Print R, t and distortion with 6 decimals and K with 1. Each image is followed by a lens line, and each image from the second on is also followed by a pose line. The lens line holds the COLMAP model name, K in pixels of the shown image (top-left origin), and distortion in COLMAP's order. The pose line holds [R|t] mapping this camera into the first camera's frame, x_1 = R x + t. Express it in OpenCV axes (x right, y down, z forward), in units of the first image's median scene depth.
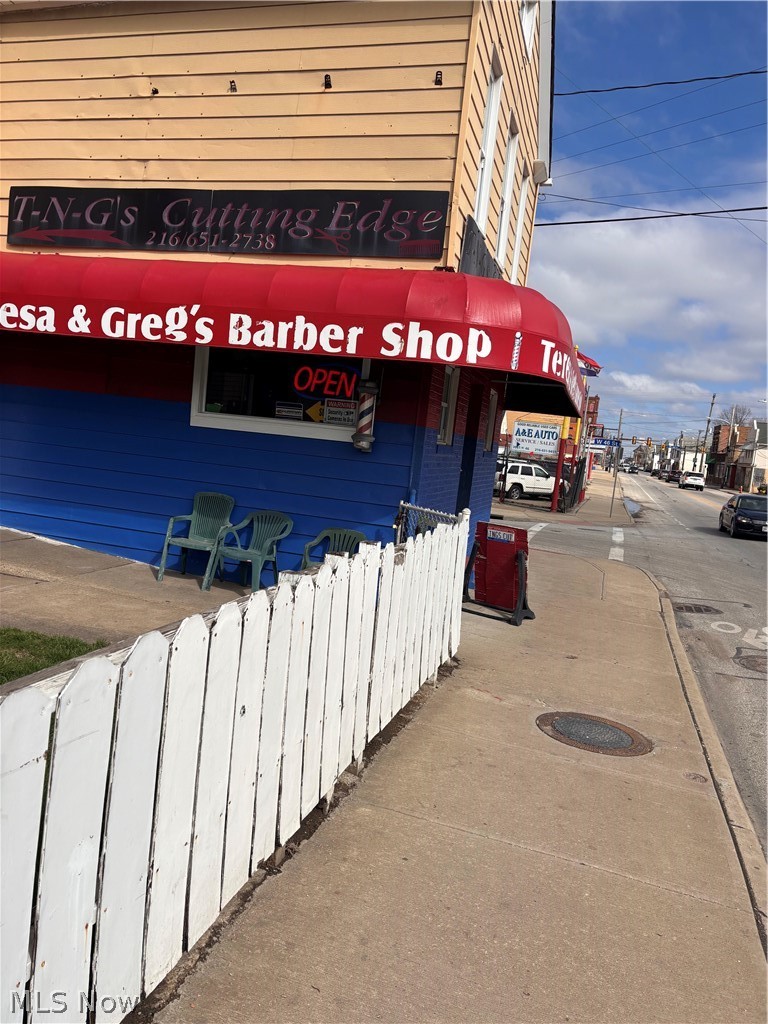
lens RADIAL K [[756.8, 0, 369.1], [0, 756.8, 510.4], [0, 0, 1]] dist [0.059071, -0.053143]
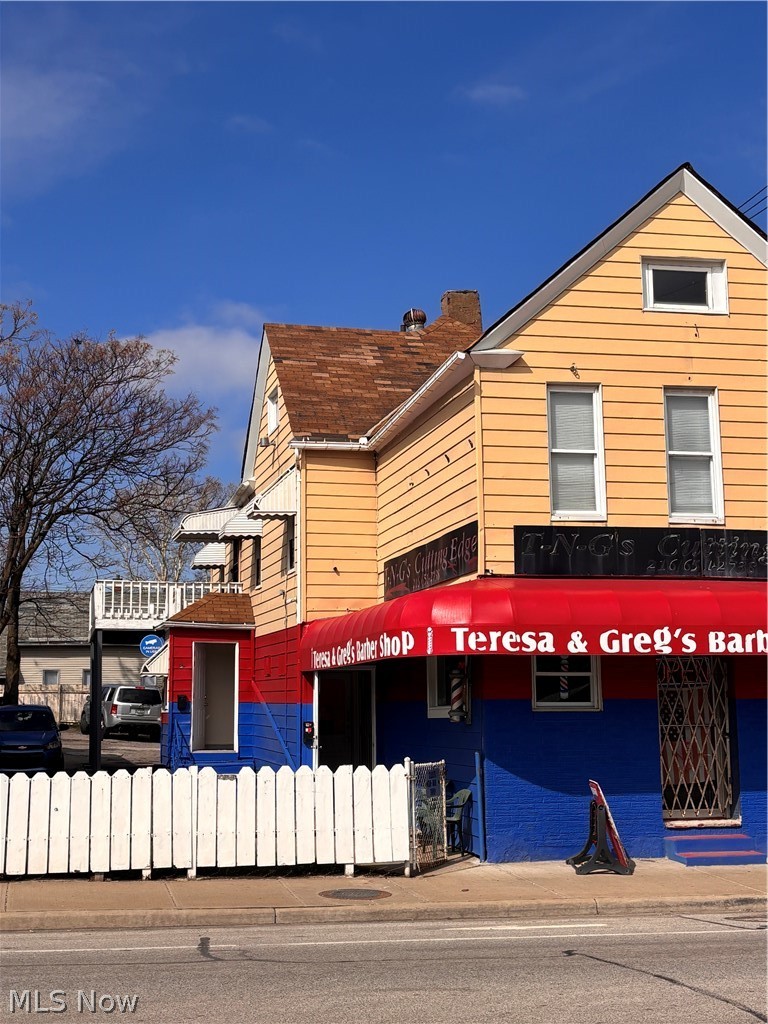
lens RADIAL K [[1396.5, 0, 380.7], [0, 1396.5, 497.1], [0, 0, 1]] dist [0.246331, -0.925643]
pose [[0.498835, -0.237021, -0.833658, 2.181993], [-0.019655, 0.958538, -0.284287, 0.252943], [0.866474, 0.158198, 0.473493, -0.322761]]
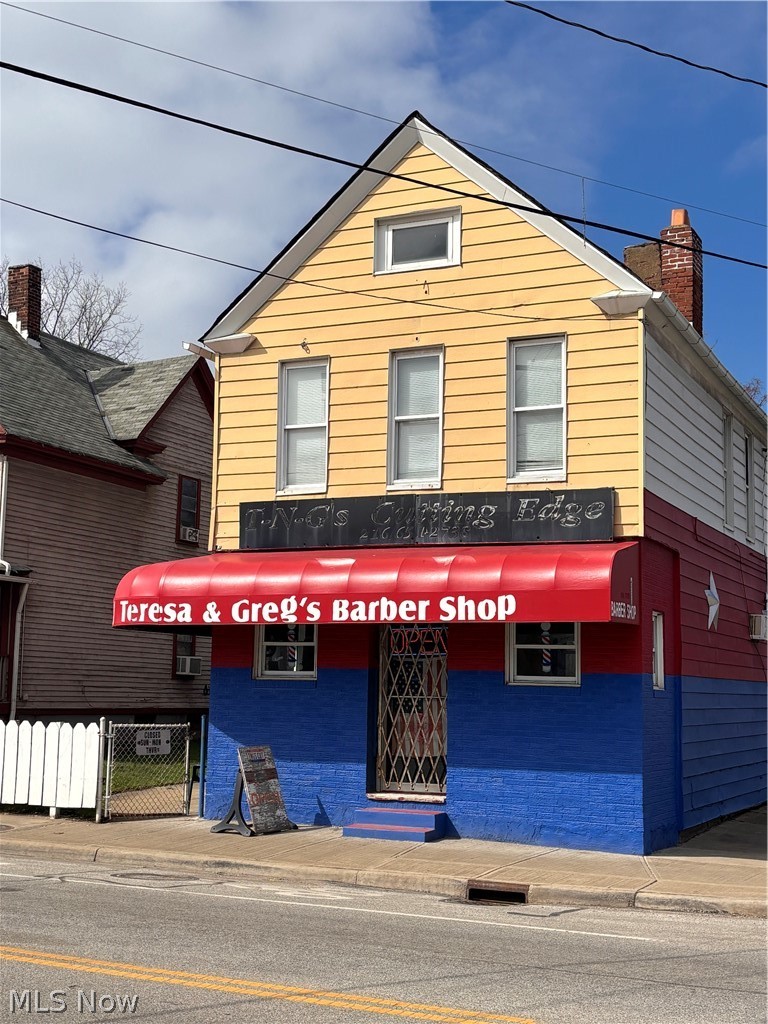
lens RADIAL K [[1423.2, 0, 384.0], [0, 1423.2, 512.0], [0, 0, 1]] dist [0.272949, -1.006036]
pose [[-0.122365, -0.227888, -0.965968, 2.760803], [-0.126229, 0.968951, -0.212602, 0.133124], [0.984425, 0.095918, -0.147332, 1.794401]]
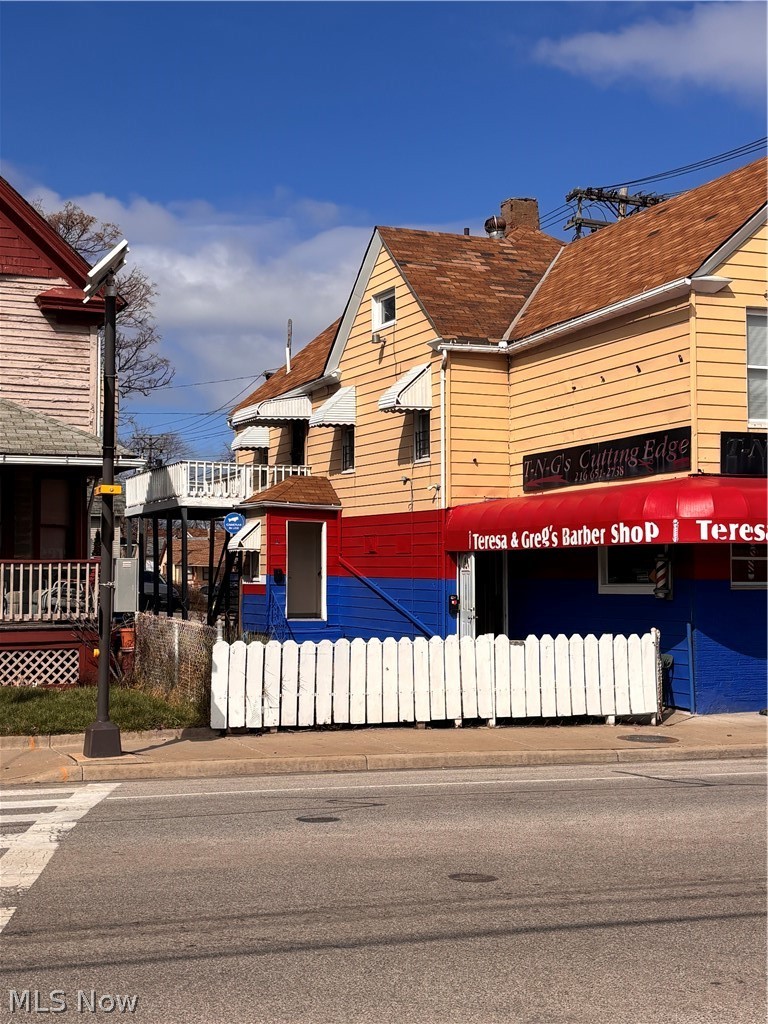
lens RADIAL K [[1396.5, 0, 380.7], [0, 1396.5, 497.1], [0, 0, 1]] dist [0.246331, -0.925643]
pose [[0.632790, -0.149863, -0.759683, 1.951159], [-0.004173, 0.980418, -0.196884, 0.298167], [0.774312, 0.127756, 0.619773, -1.288781]]
